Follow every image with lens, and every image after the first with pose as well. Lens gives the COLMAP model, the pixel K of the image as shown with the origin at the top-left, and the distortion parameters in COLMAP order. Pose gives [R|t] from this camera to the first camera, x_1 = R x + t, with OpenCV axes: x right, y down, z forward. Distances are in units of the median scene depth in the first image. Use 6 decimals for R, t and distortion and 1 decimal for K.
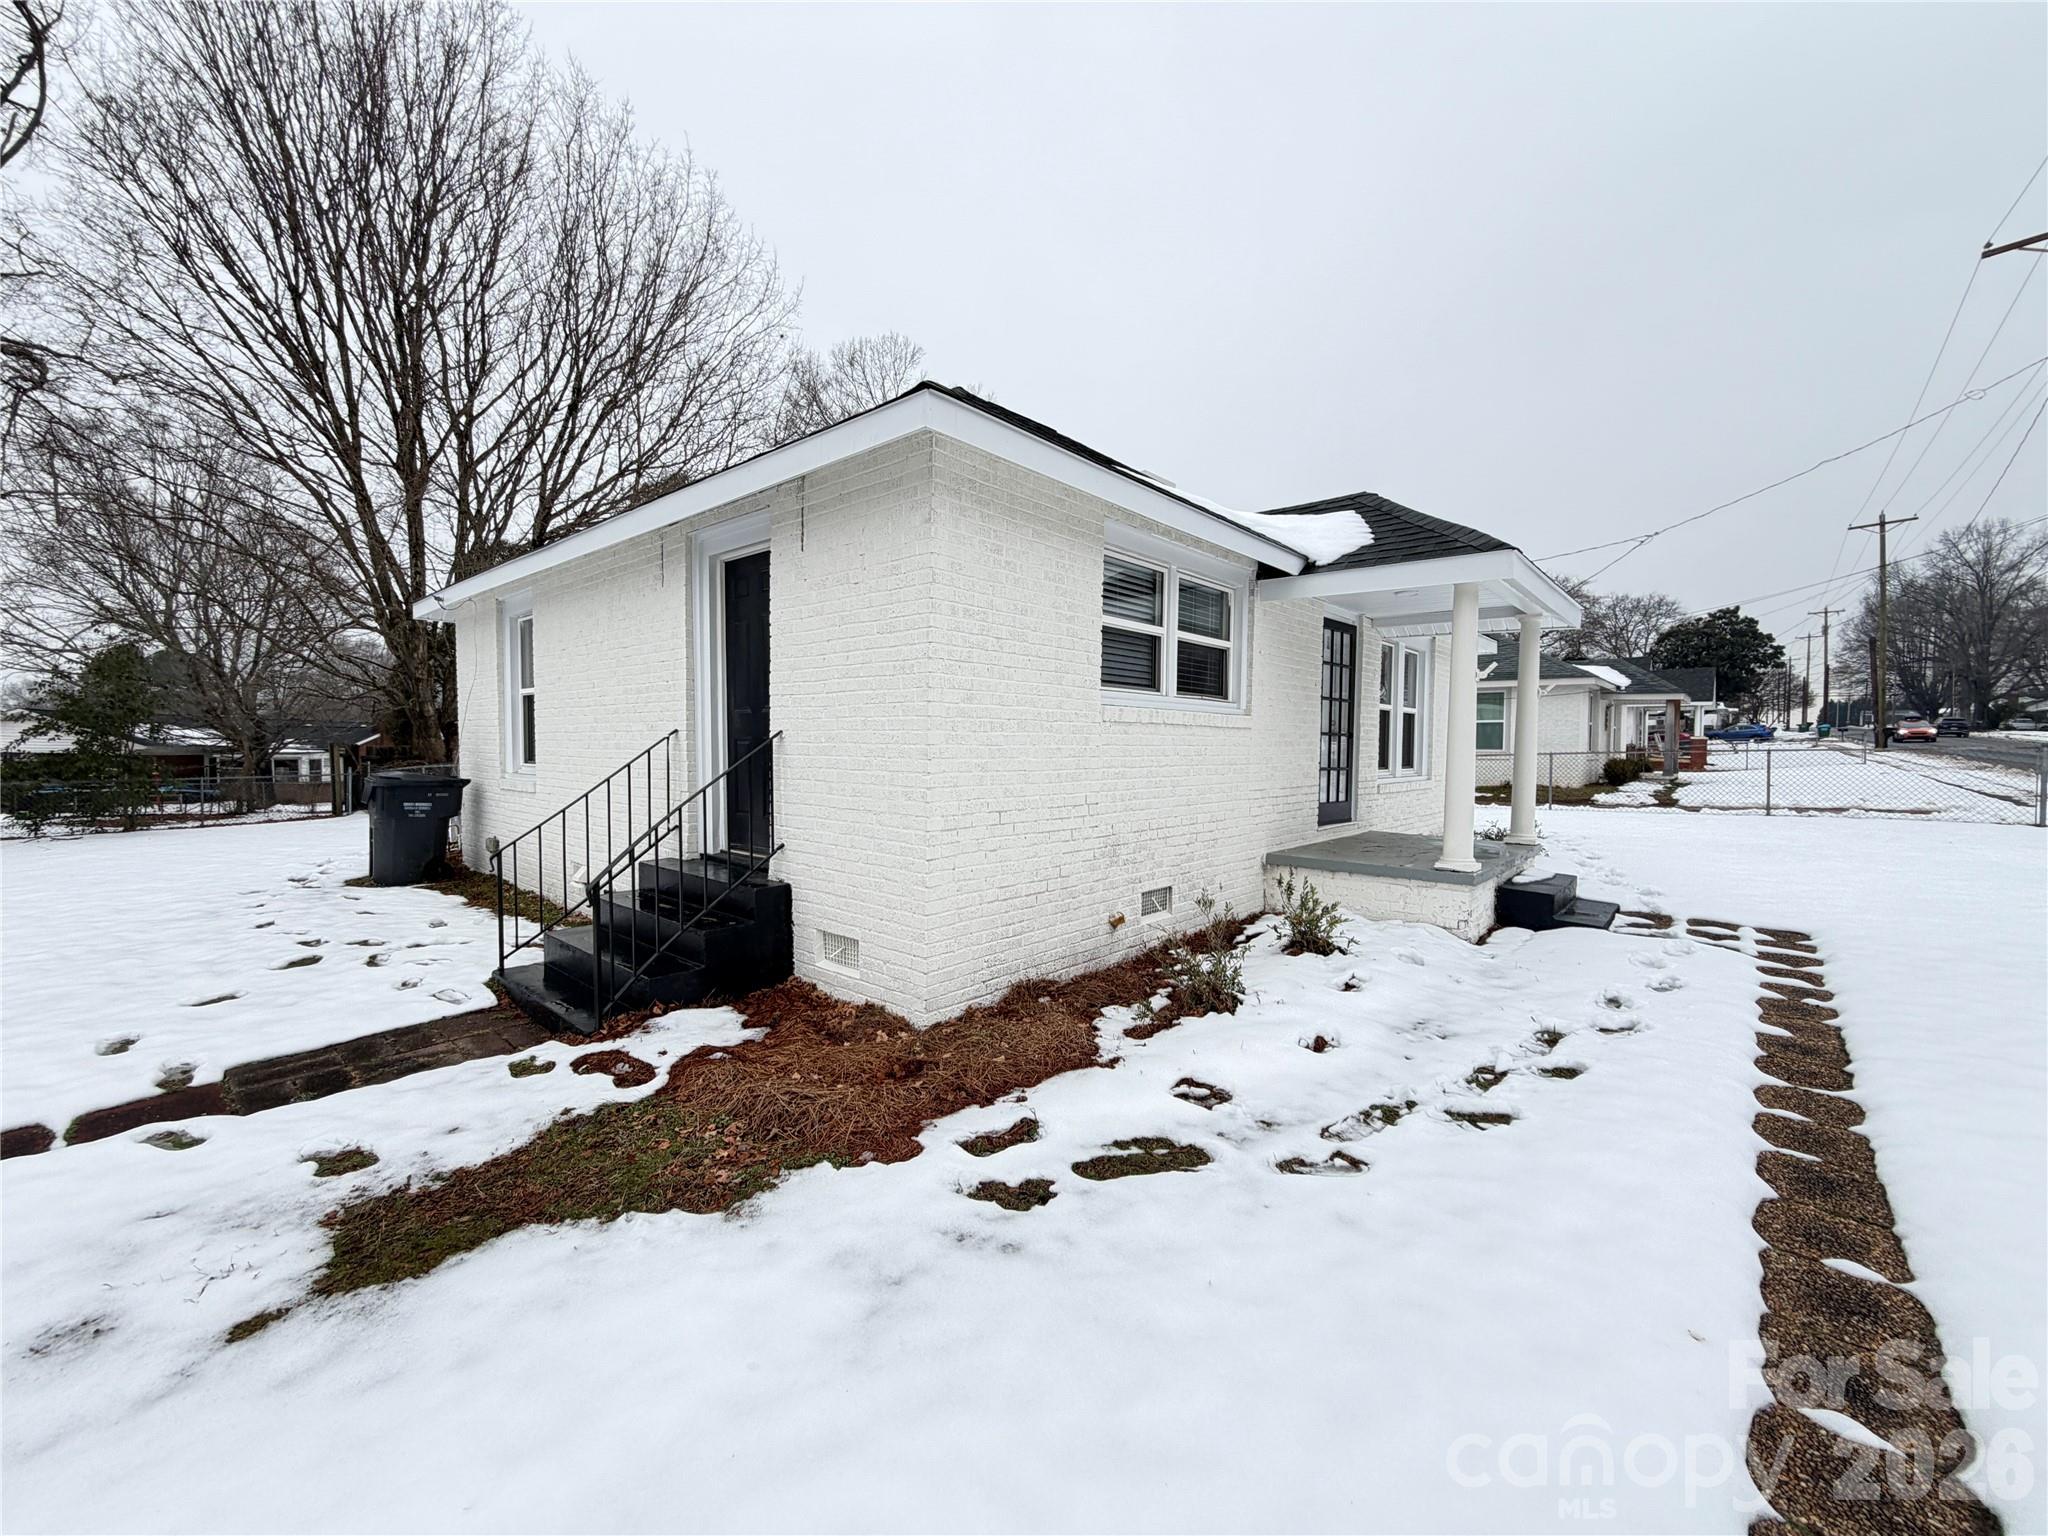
lens RADIAL K [[816.8, 0, 1010.9], [0, 816.8, 773.1], [0, 0, 1]] dist [-0.000671, -0.000533]
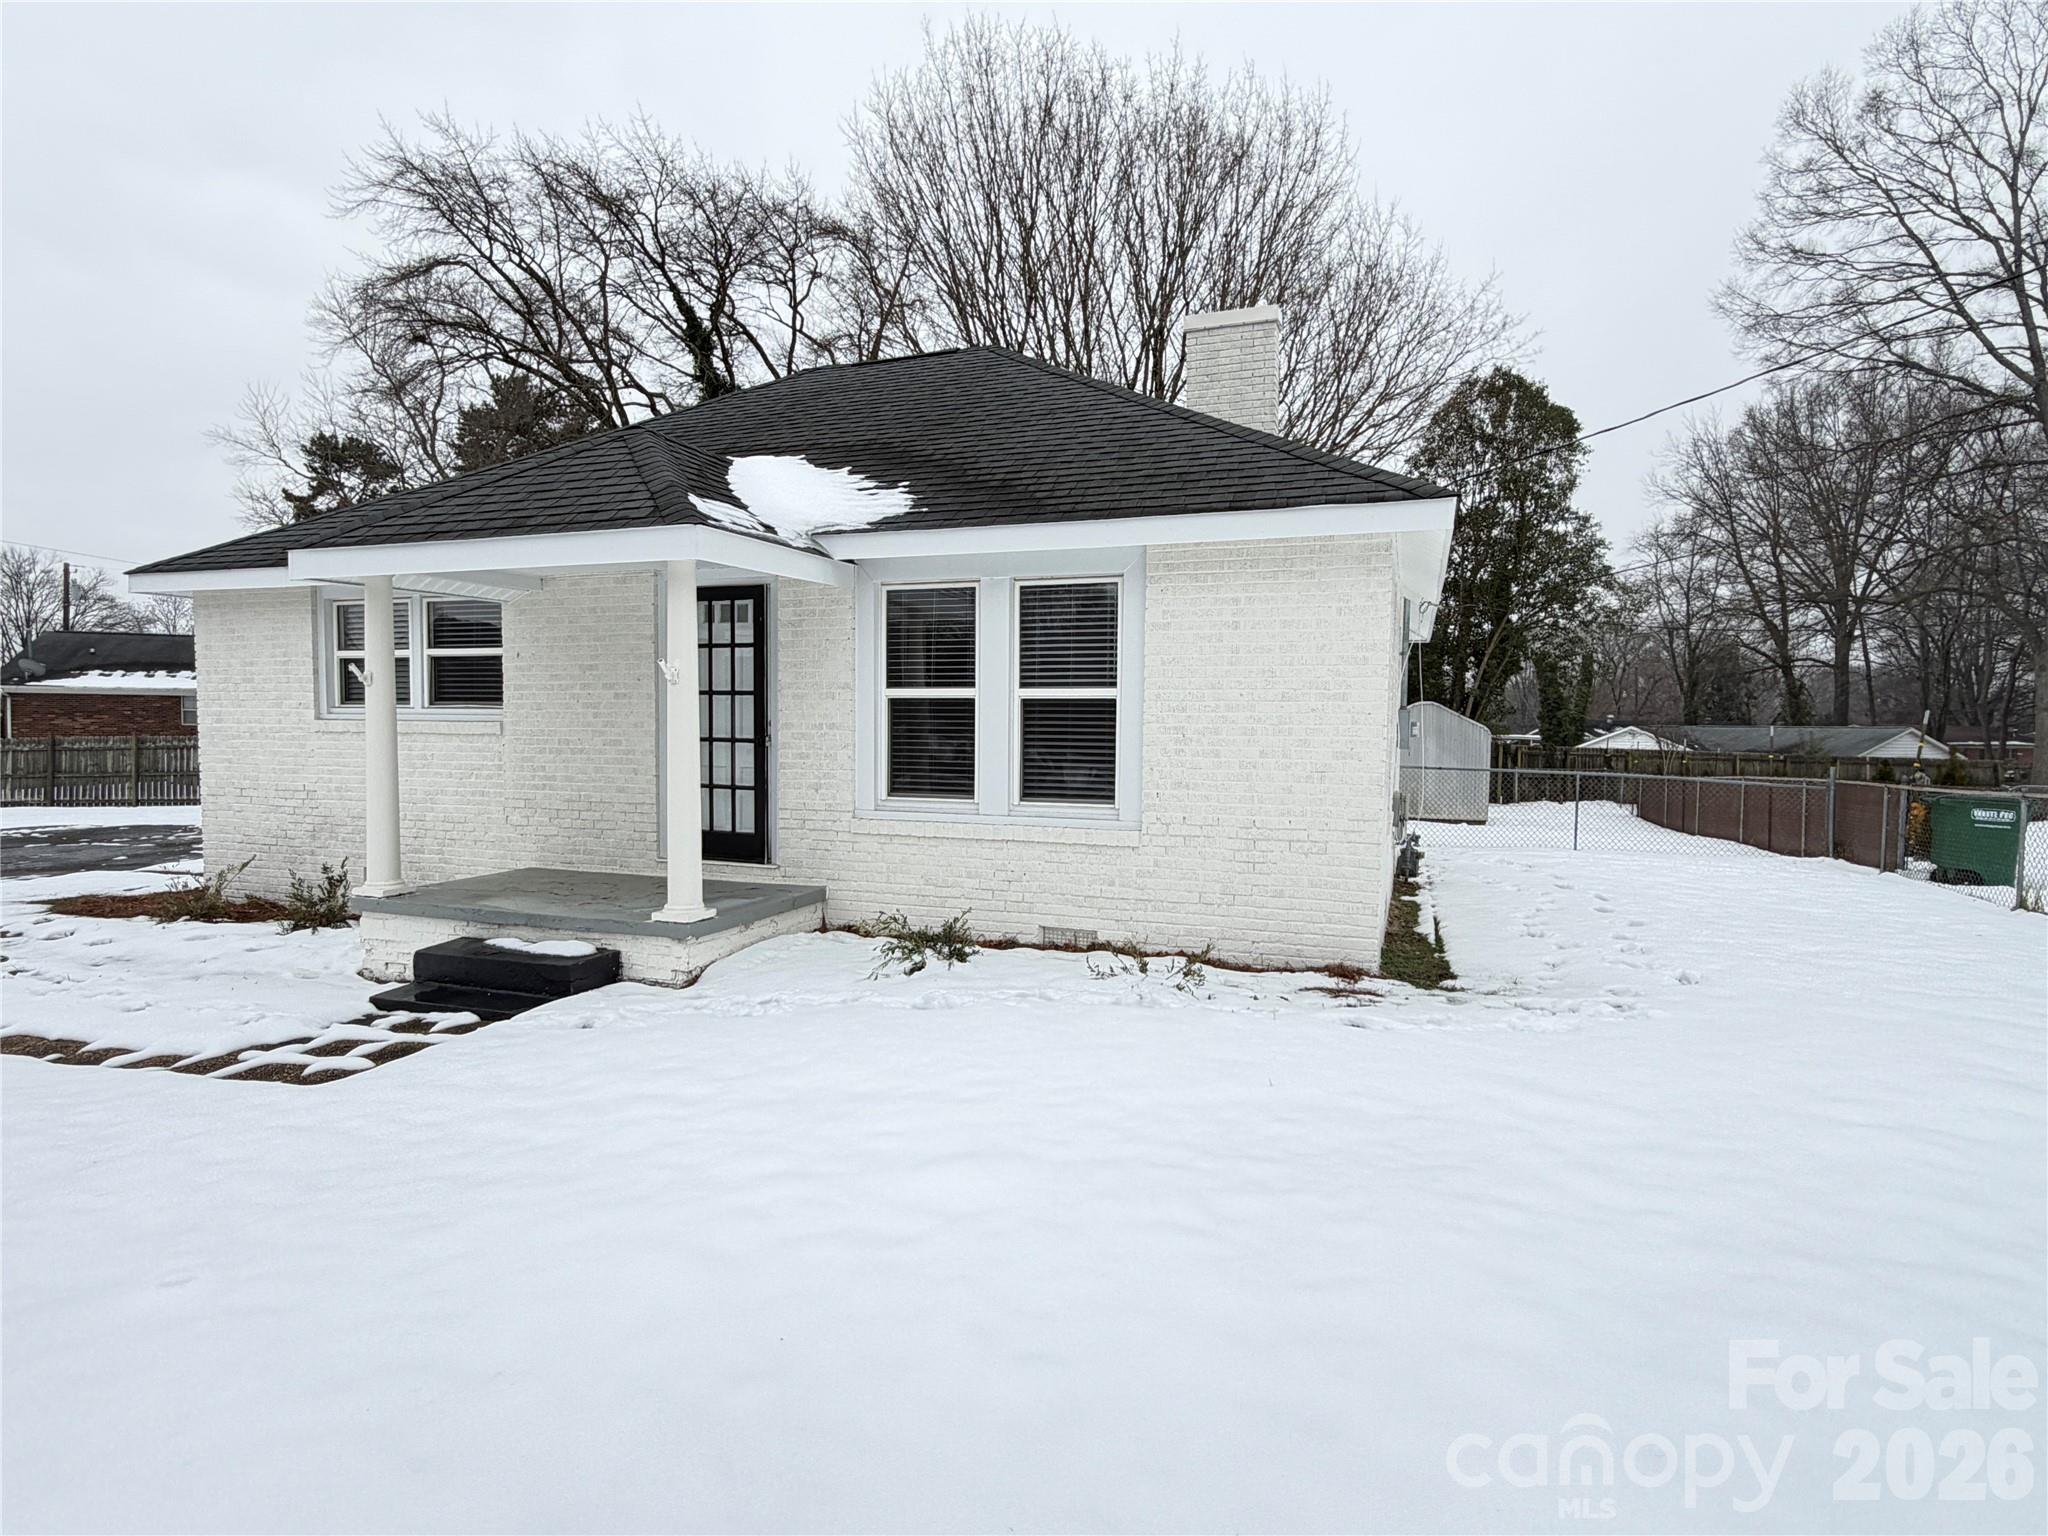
lens RADIAL K [[1107.6, 0, 1017.4], [0, 1107.6, 767.4], [0, 0, 1]] dist [-0.002408, 0.001036]
pose [[0.381651, 0.034350, -0.923668, 2.089749], [-0.035519, 0.999116, 0.022480, -0.079513], [0.923624, 0.024229, 0.382534, 1.260664]]
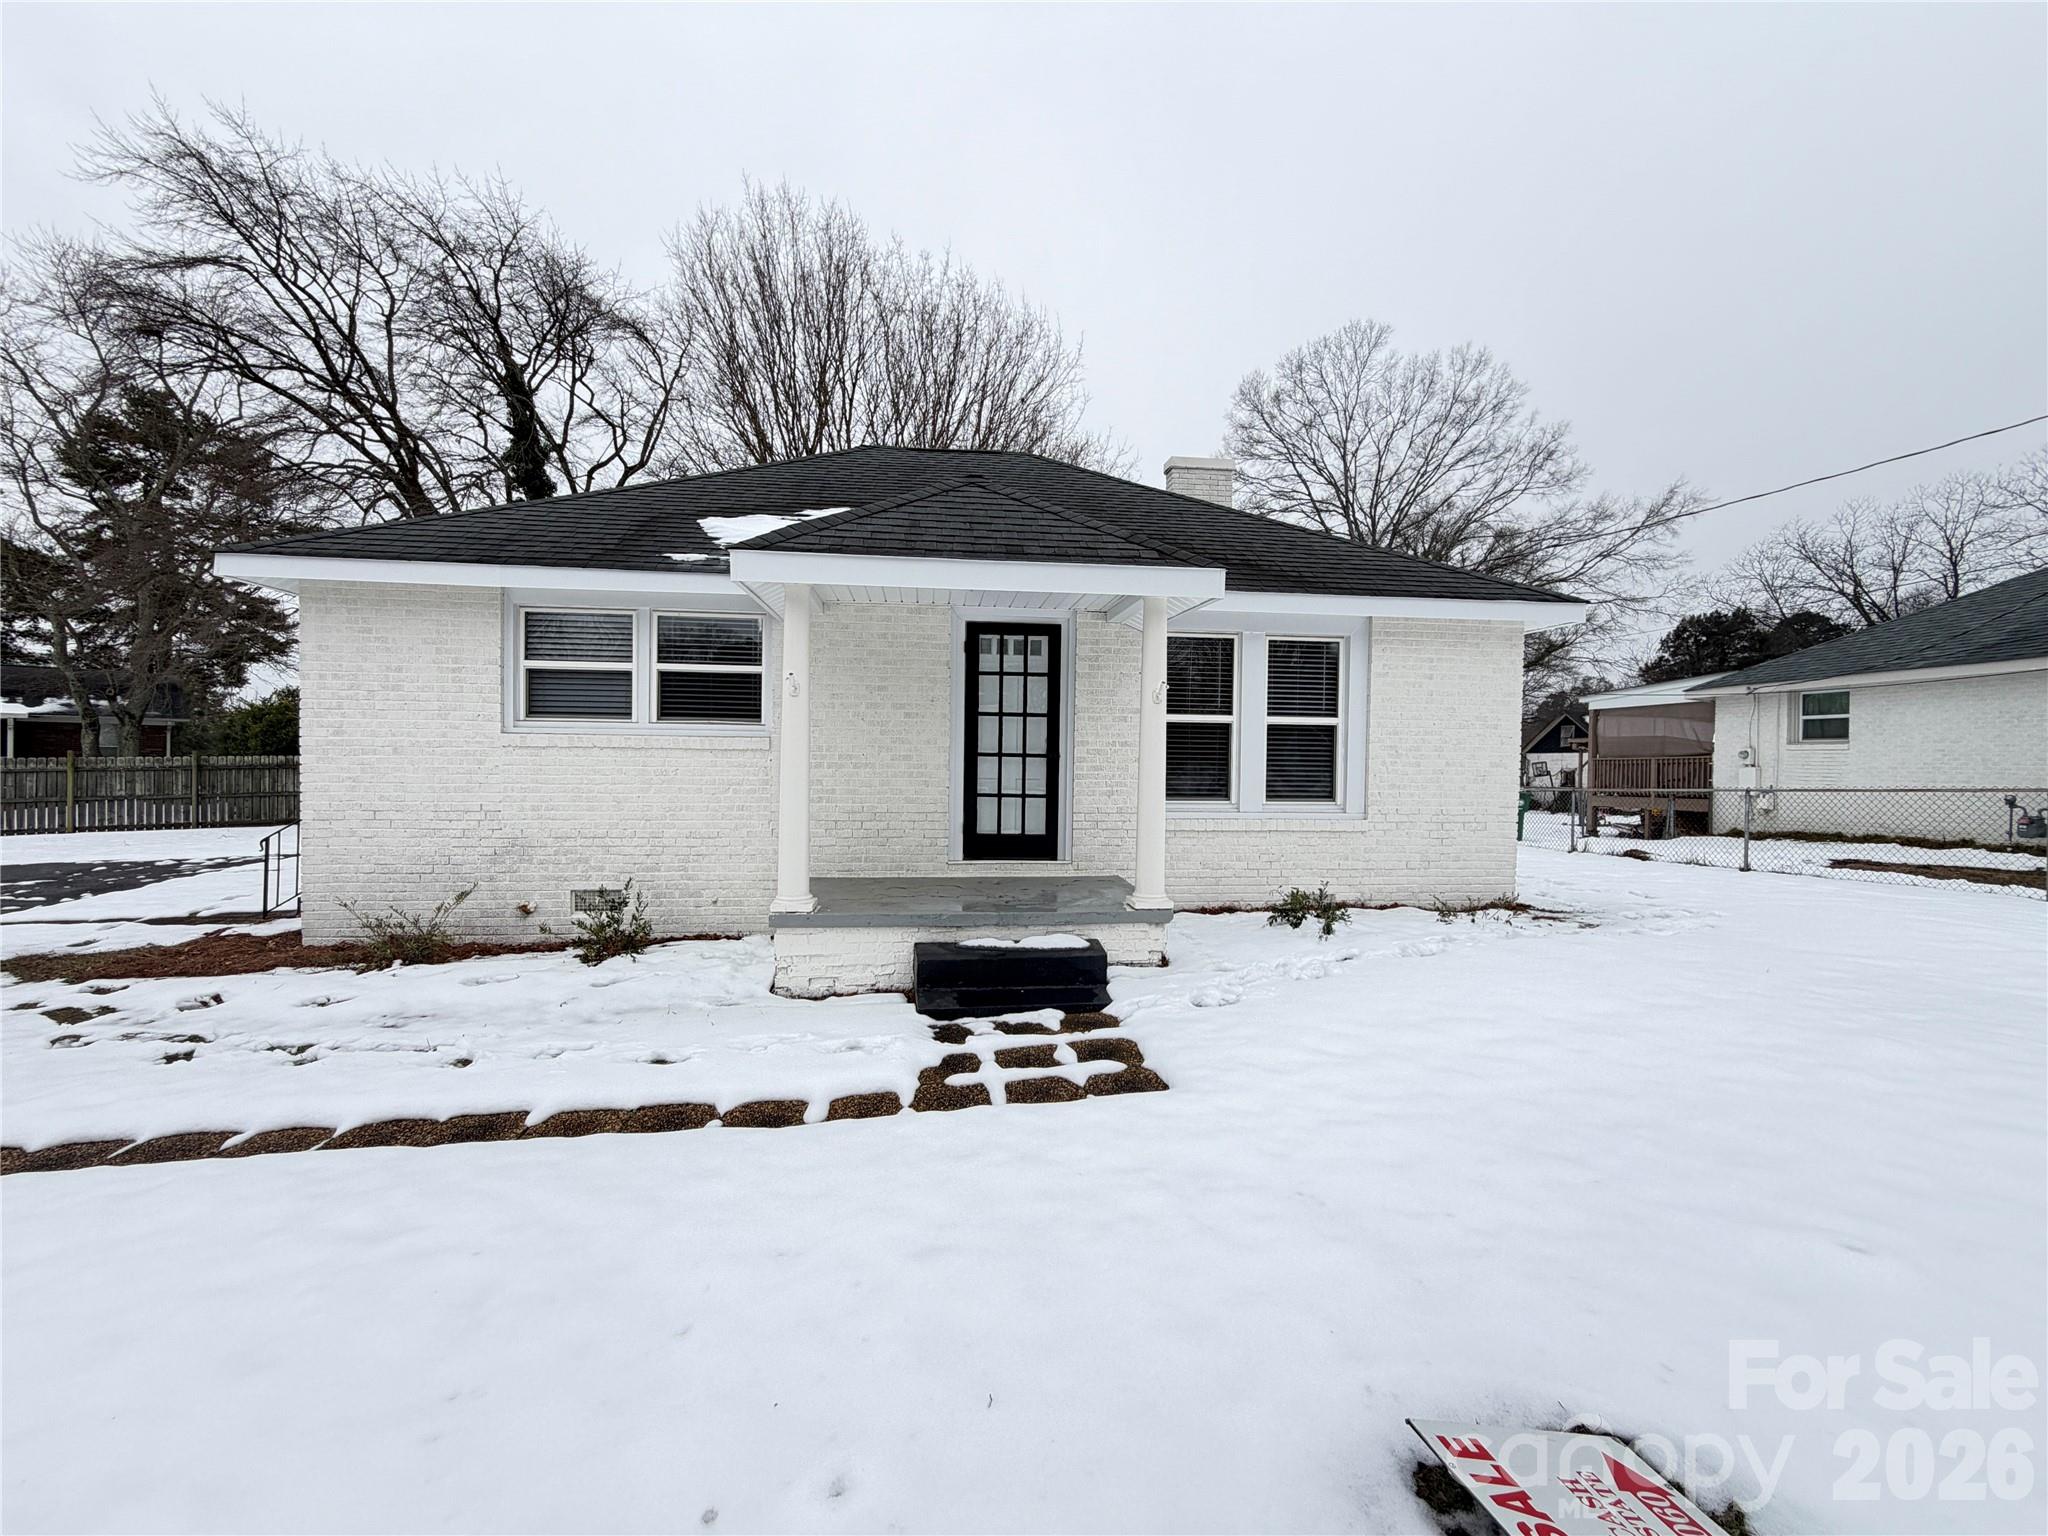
lens RADIAL K [[816.8, 0, 1018.3], [0, 816.8, 764.6], [0, 0, 1]] dist [-0.000671, -0.000533]
pose [[0.756399, 0.007717, -0.654065, 1.410555], [-0.028436, 0.999373, -0.021093, -0.028297], [0.653492, 0.034554, 0.756144, 0.517689]]
